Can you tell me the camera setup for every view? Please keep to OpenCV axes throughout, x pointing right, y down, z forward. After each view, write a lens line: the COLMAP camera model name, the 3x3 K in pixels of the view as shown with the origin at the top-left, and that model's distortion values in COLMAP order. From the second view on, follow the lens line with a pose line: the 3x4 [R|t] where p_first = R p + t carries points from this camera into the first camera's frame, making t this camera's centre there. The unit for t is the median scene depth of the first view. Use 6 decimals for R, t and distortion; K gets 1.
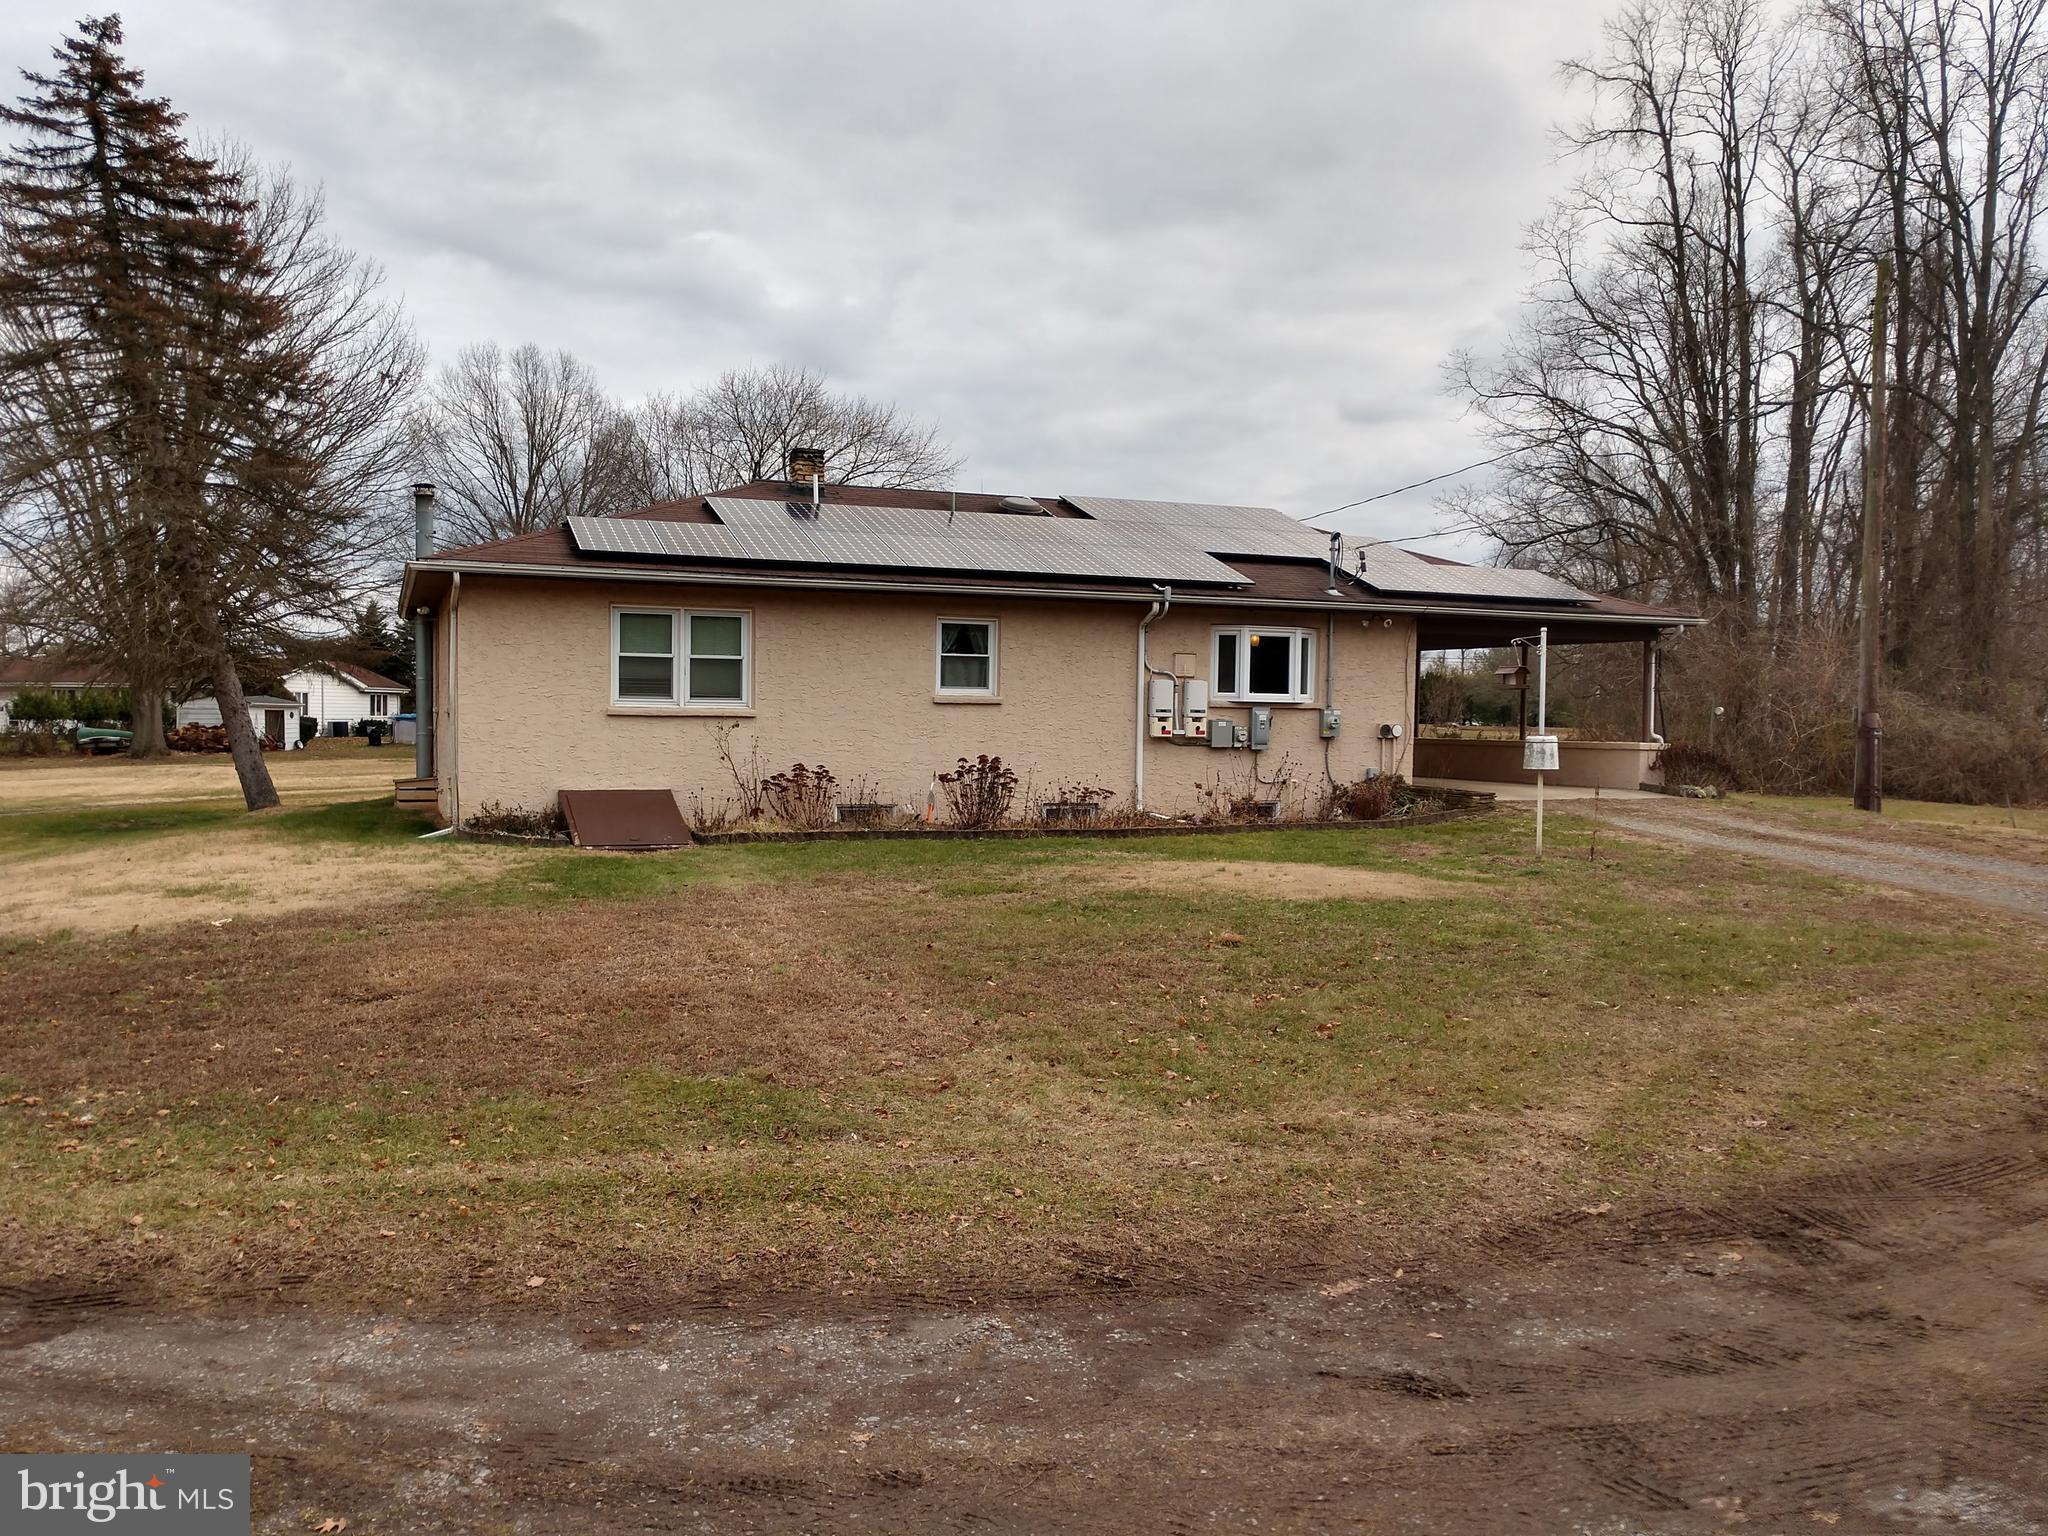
lens RADIAL K [[1499.8, 0, 1024.0], [0, 1499.8, 768.0], [0, 0, 1]] dist [0.004484, 0.049768]
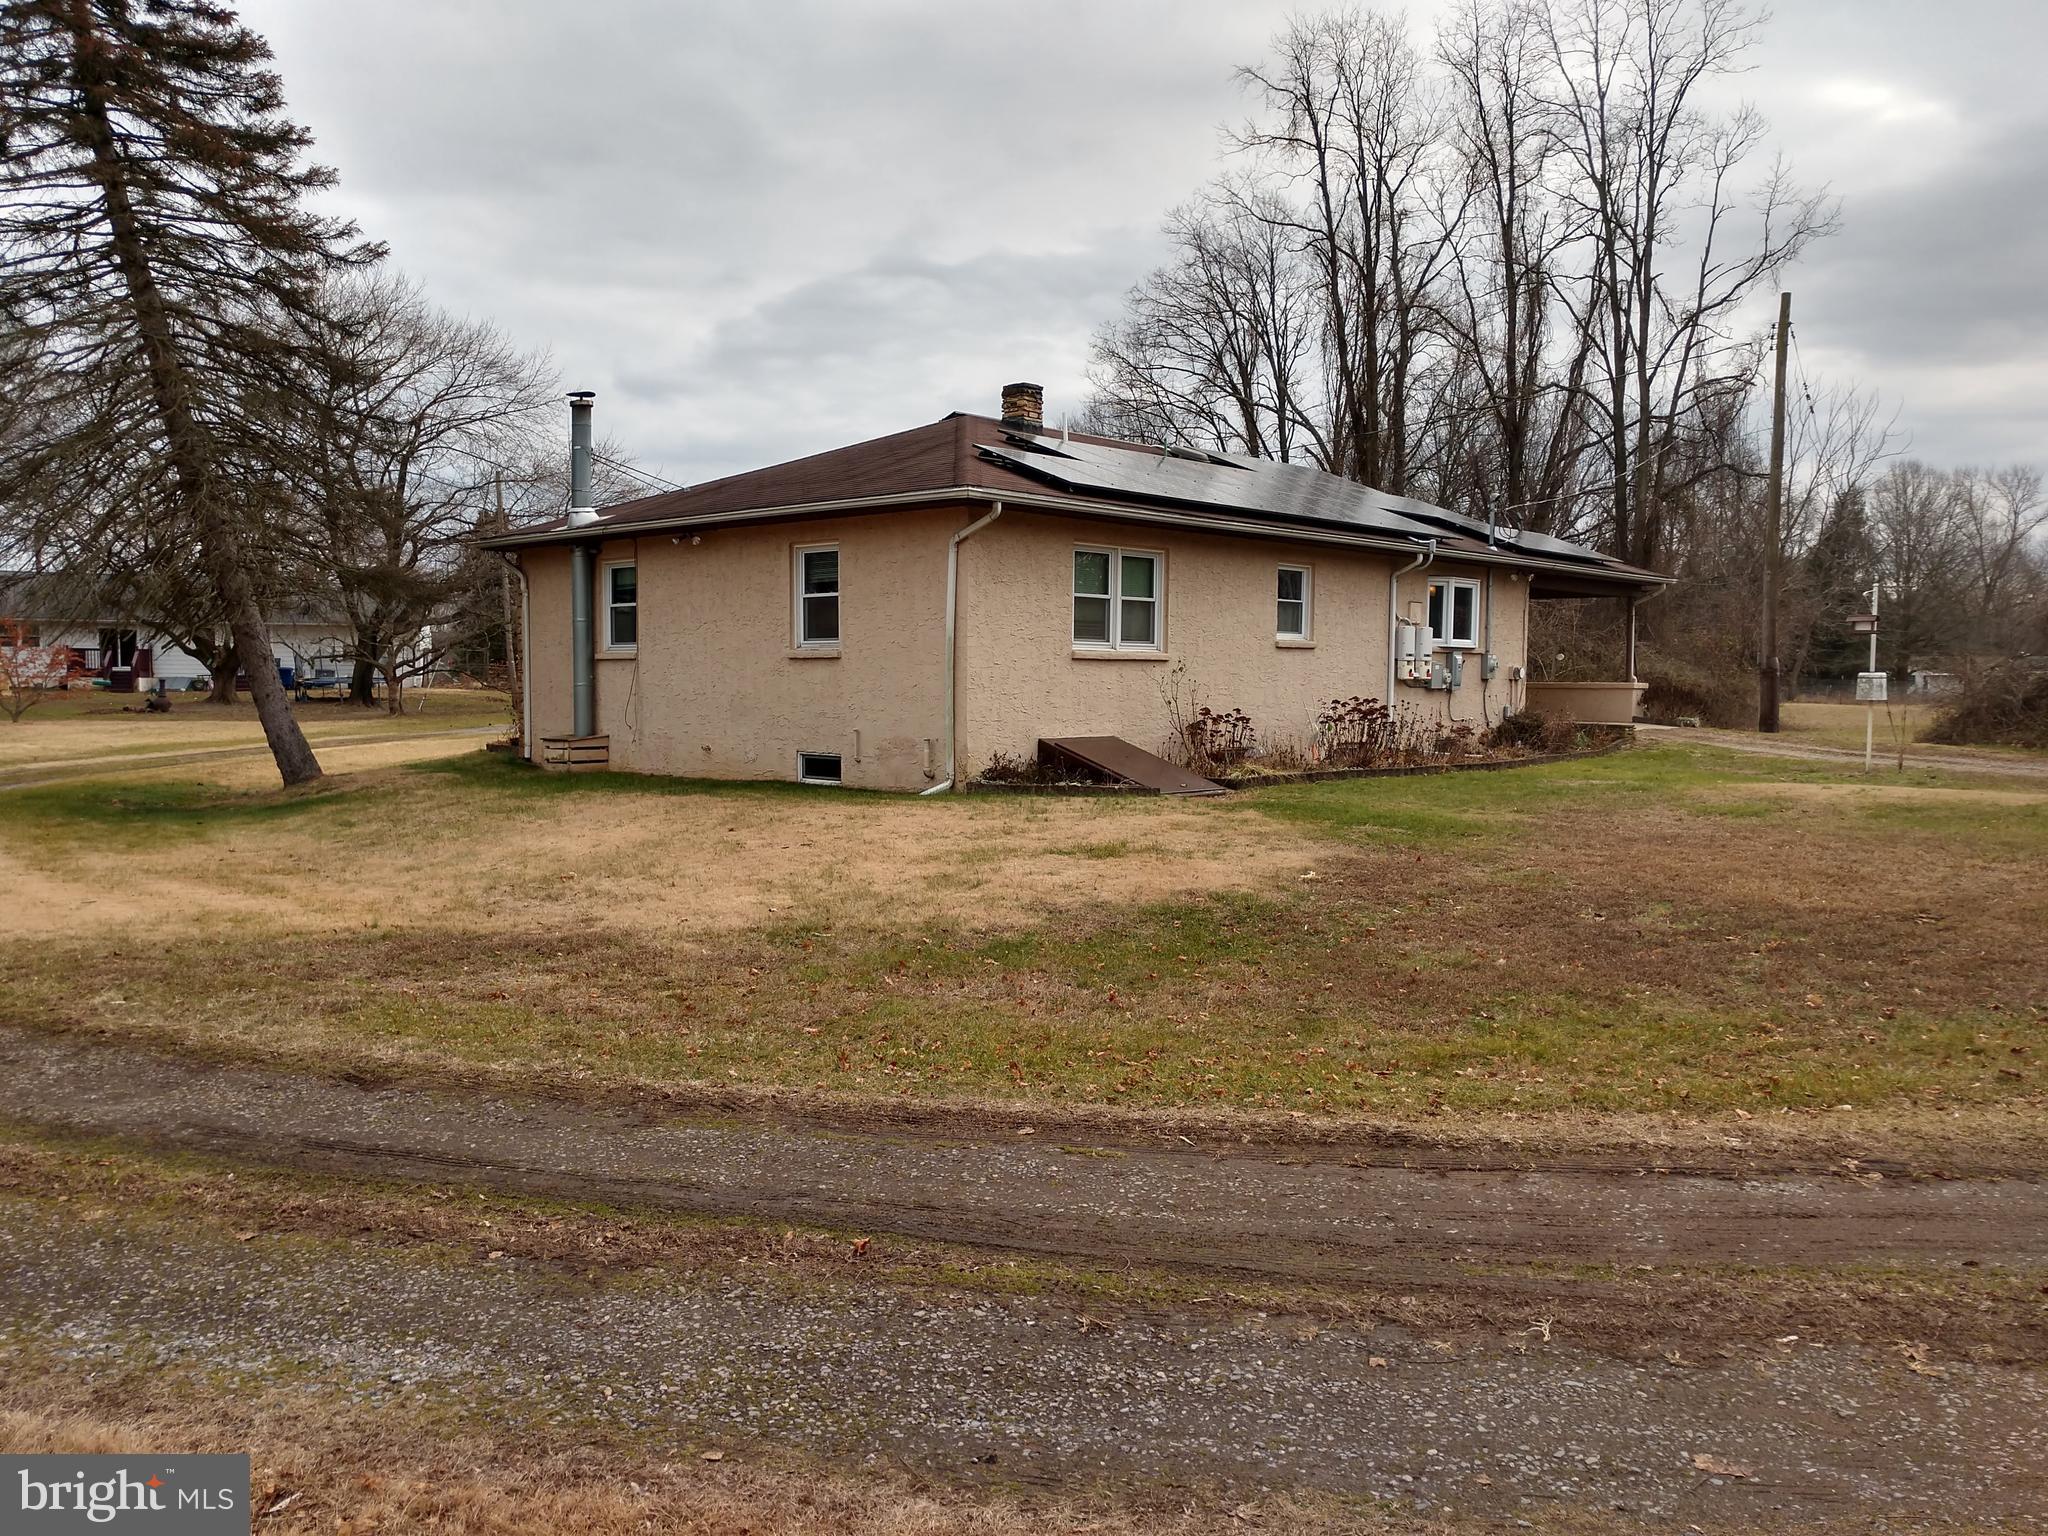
lens RADIAL K [[1499.8, 0, 1024.0], [0, 1499.8, 768.0], [0, 0, 1]] dist [0.004484, 0.049768]
pose [[0.914828, -0.030100, 0.402719, -0.590077], [0.016876, 0.999197, 0.036345, -0.000822], [-0.403490, -0.026453, 0.914602, 0.119816]]
